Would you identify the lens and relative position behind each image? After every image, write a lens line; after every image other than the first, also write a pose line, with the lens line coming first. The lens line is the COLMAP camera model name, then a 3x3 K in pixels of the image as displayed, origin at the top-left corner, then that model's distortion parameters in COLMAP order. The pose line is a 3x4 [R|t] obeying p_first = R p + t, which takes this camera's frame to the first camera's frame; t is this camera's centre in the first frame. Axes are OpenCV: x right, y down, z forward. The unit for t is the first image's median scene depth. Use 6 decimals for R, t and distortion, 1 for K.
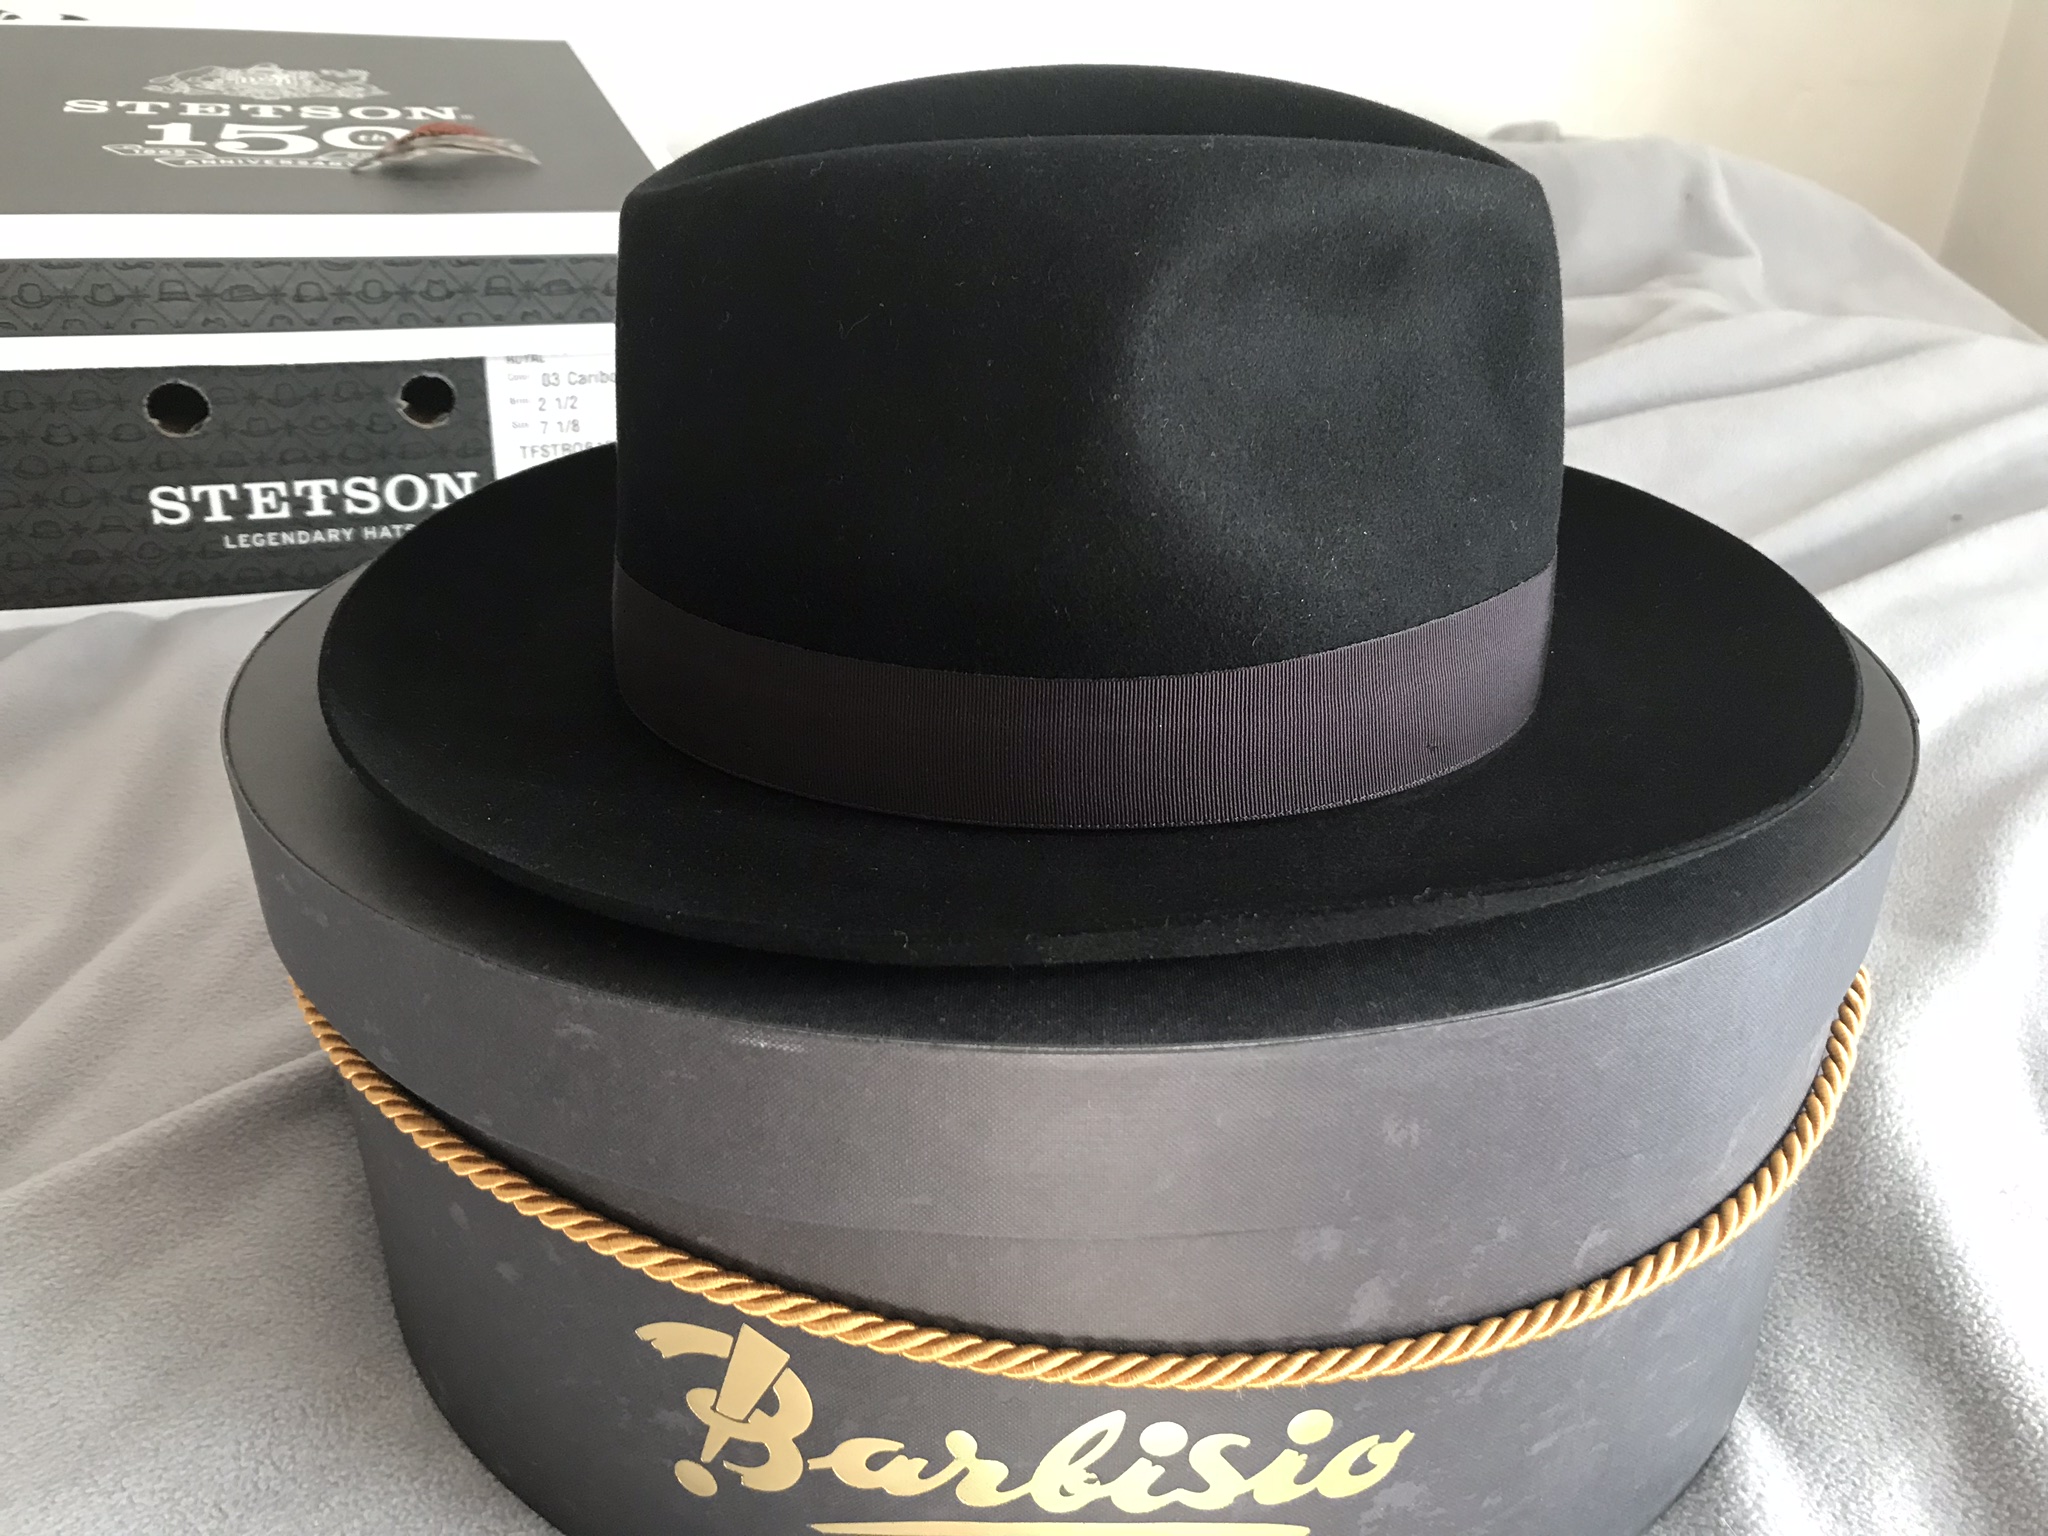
lens RADIAL K [[1640.7, 0, 1014.3], [0, 1640.7, 762.2], [0, 0, 1]] dist [-0.024600, 0.009648]
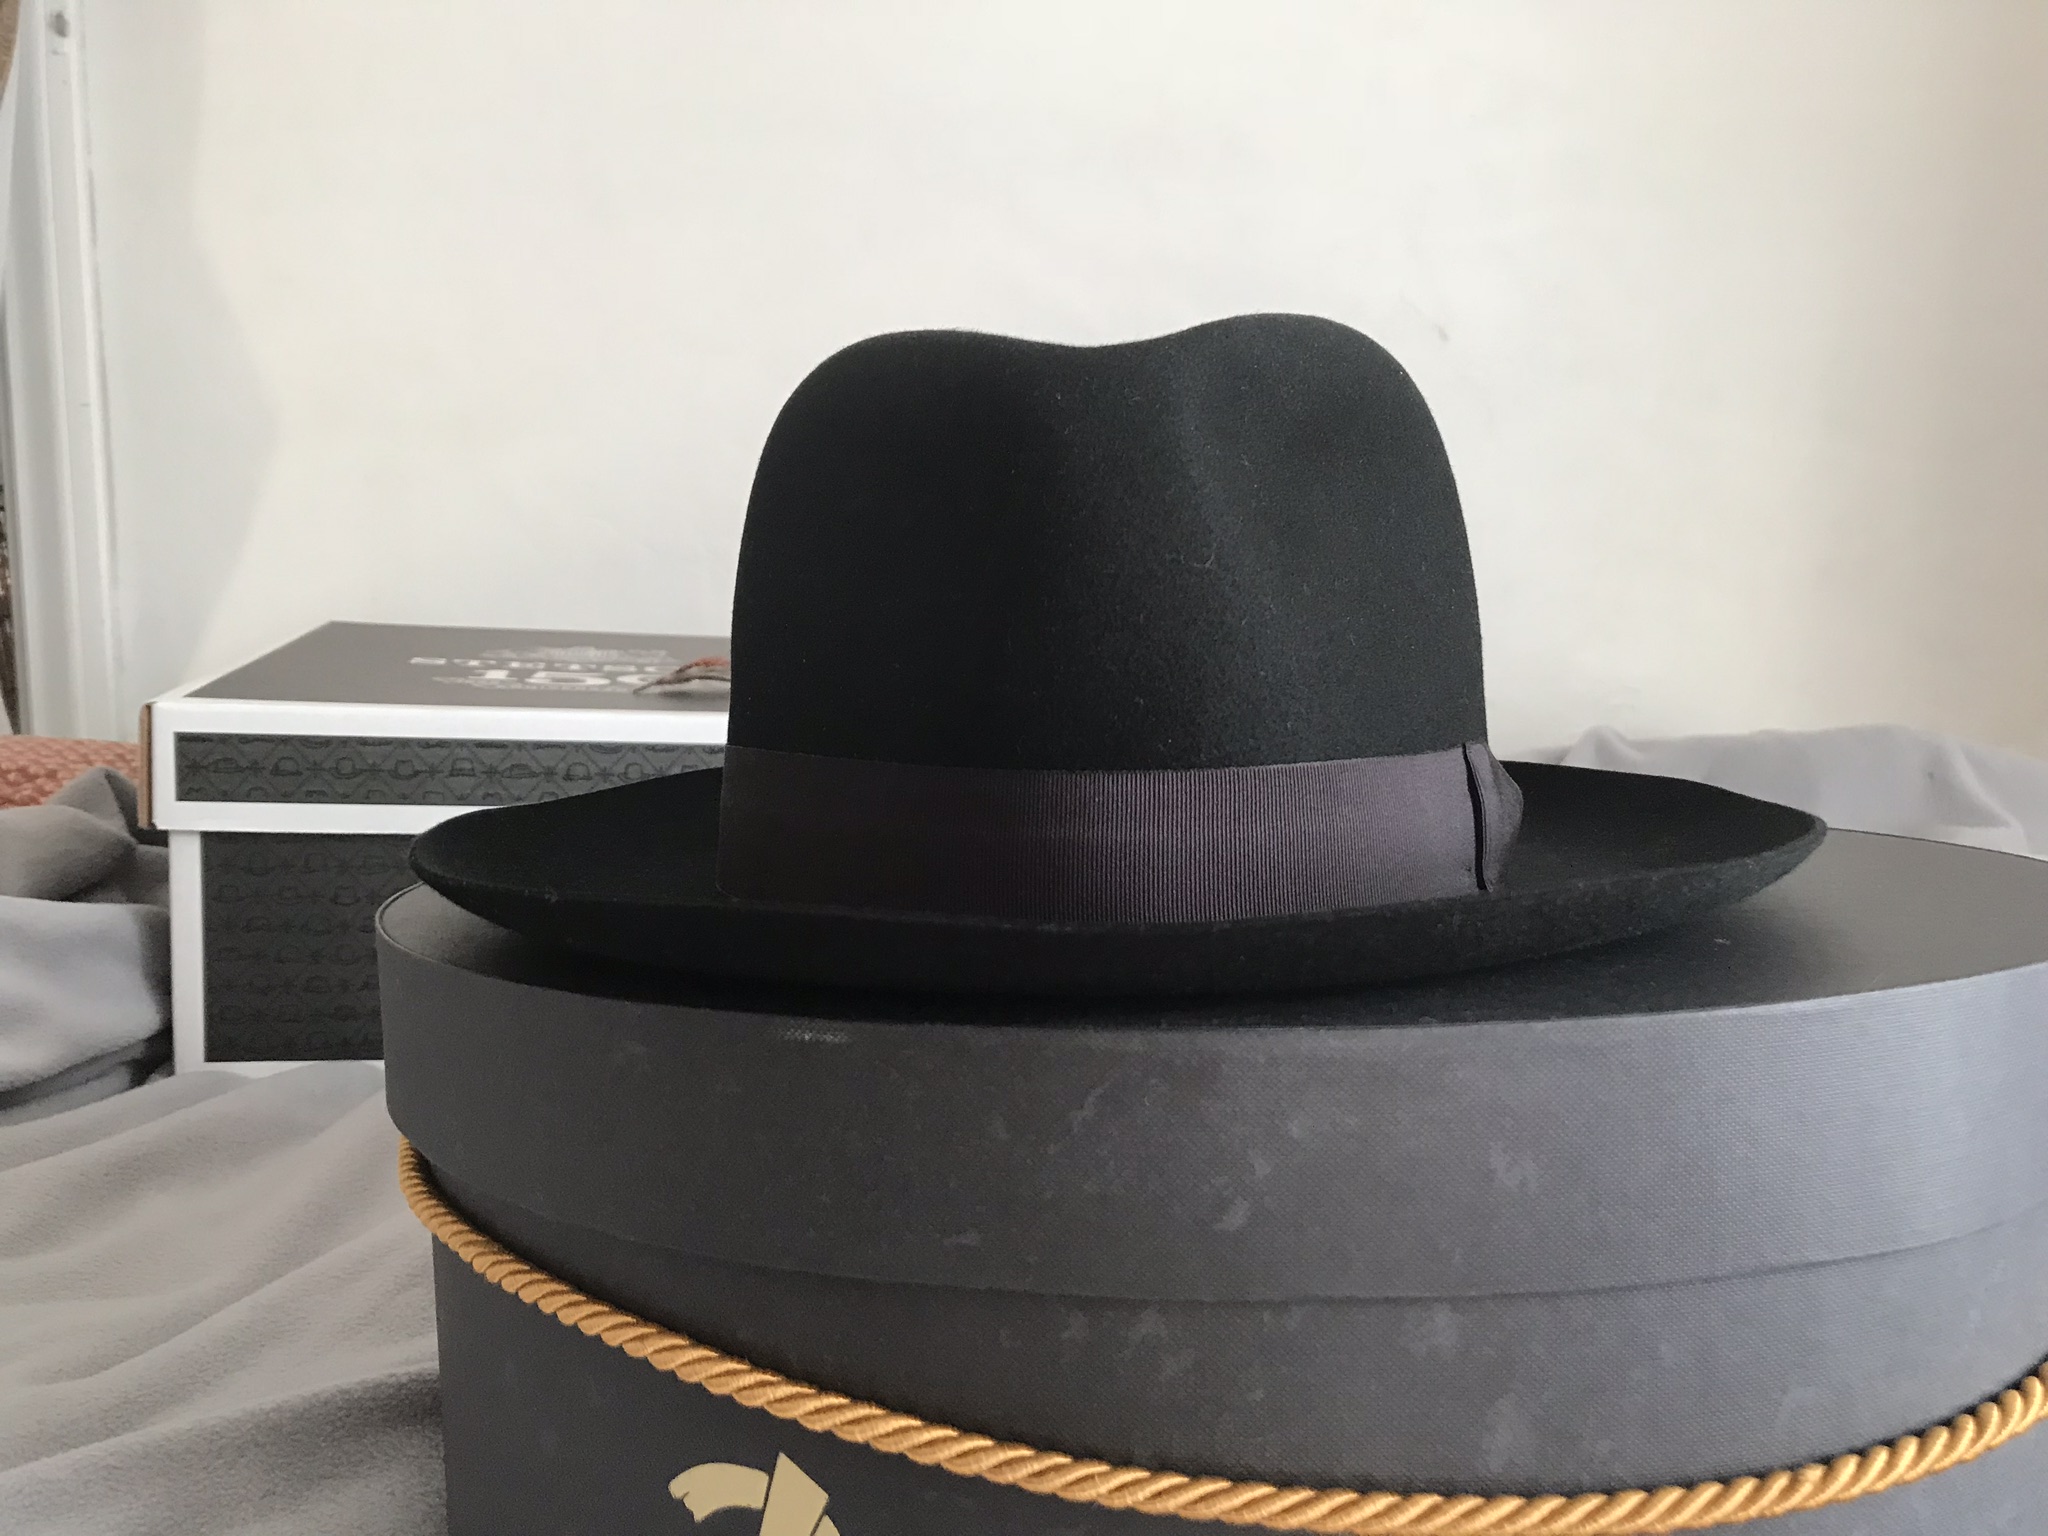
lens RADIAL K [[1640.7, 0, 1013.8], [0, 1640.7, 789.0], [0, 0, 1]] dist [-0.024600, 0.009648]
pose [[0.986710, -0.014957, -0.161801, 0.043659], [-0.050179, 0.919038, -0.390962, 0.145601], [0.154549, 0.393885, 0.906074, 0.034293]]
